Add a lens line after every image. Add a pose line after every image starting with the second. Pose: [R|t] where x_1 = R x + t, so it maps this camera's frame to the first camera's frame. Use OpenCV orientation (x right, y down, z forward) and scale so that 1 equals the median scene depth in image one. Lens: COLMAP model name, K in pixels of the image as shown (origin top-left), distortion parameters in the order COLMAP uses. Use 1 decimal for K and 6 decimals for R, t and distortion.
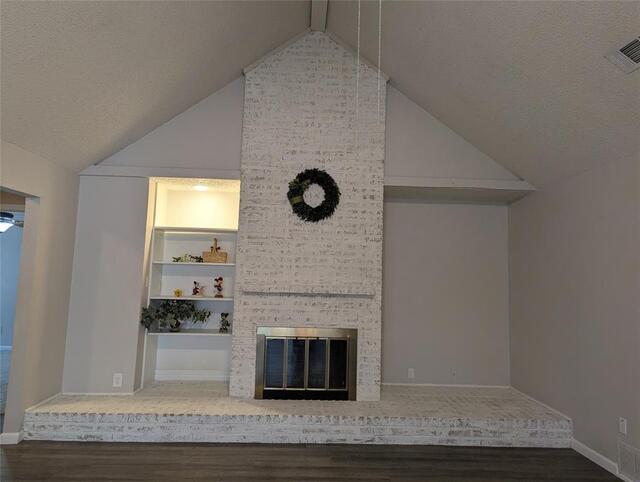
lens RADIAL K [[440.8, 0, 313.6], [0, 440.8, 232.7], [0, 0, 1]] dist [0.050961, -0.035140]
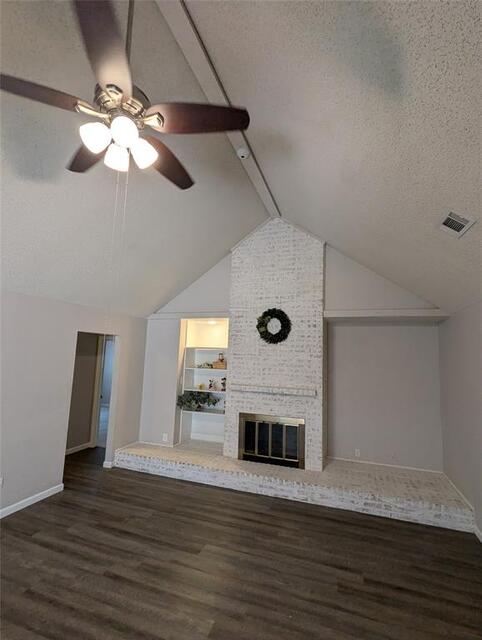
lens RADIAL K [[303.8, 0, 239.0], [0, 303.8, 317.9], [0, 0, 1]] dist [-0.001366, -0.000412]
pose [[0.932613, -0.041785, -0.358451, 0.265153], [0.026284, 0.998501, -0.048012, -0.067405], [0.359920, 0.035355, 0.932313, -0.008484]]
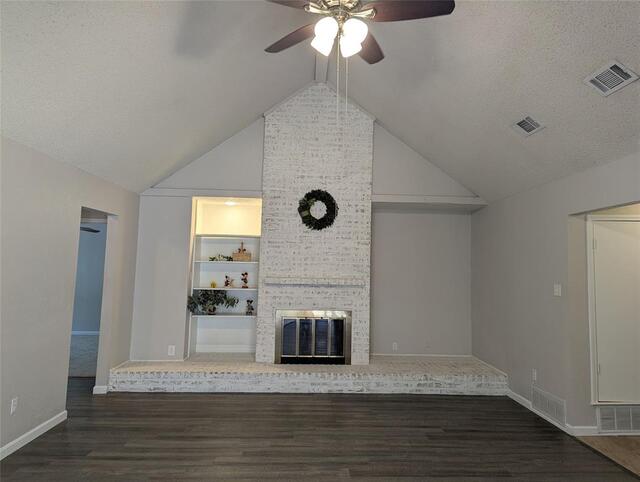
lens RADIAL K [[440.8, 0, 320.1], [0, 440.8, 230.1], [0, 0, 1]] dist [0.050961, -0.035140]
pose [[0.999974, -0.006029, 0.003890, 0.001060], [0.005986, 0.999921, 0.011082, -0.039268], [-0.003957, -0.011059, 0.999931, -0.316404]]
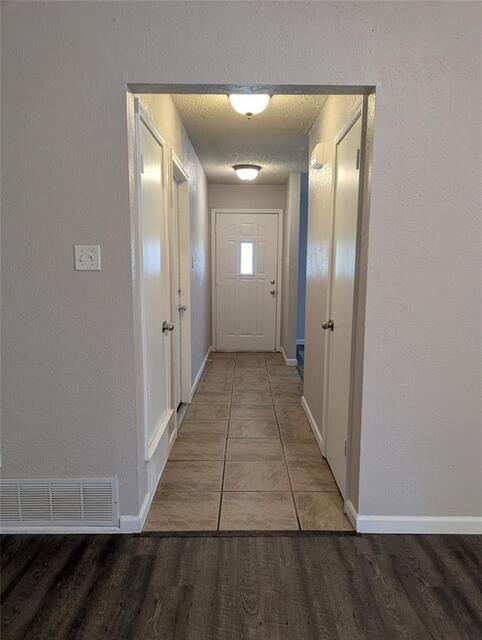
lens RADIAL K [[440.8, 0, 247.6], [0, 440.8, 323.3], [0, 0, 1]] dist [0.050961, -0.035140]
pose [[0.020941, -0.136964, 0.990355, 0.073409], [-0.101552, 0.985157, 0.138393, 0.092825], [-0.994610, -0.103470, 0.006721, 0.497090]]
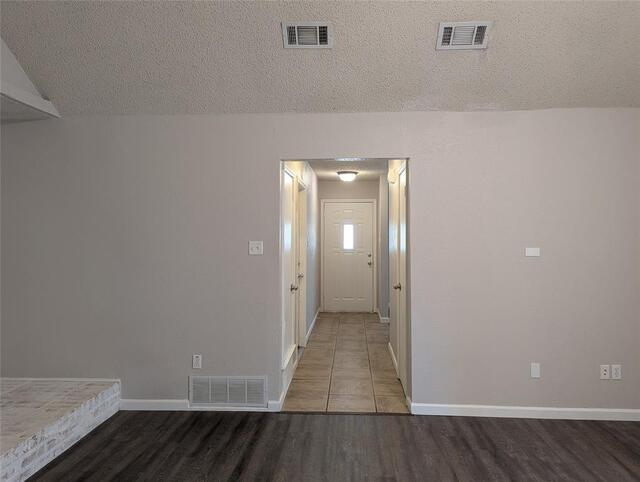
lens RADIAL K [[440.8, 0, 325.8], [0, 440.8, 235.5], [0, 0, 1]] dist [0.050961, -0.035140]
pose [[0.085654, -0.009934, 0.996275, -0.264847], [-0.094973, 0.995315, 0.018089, 0.057947], [-0.991788, -0.096169, 0.084309, 0.473738]]
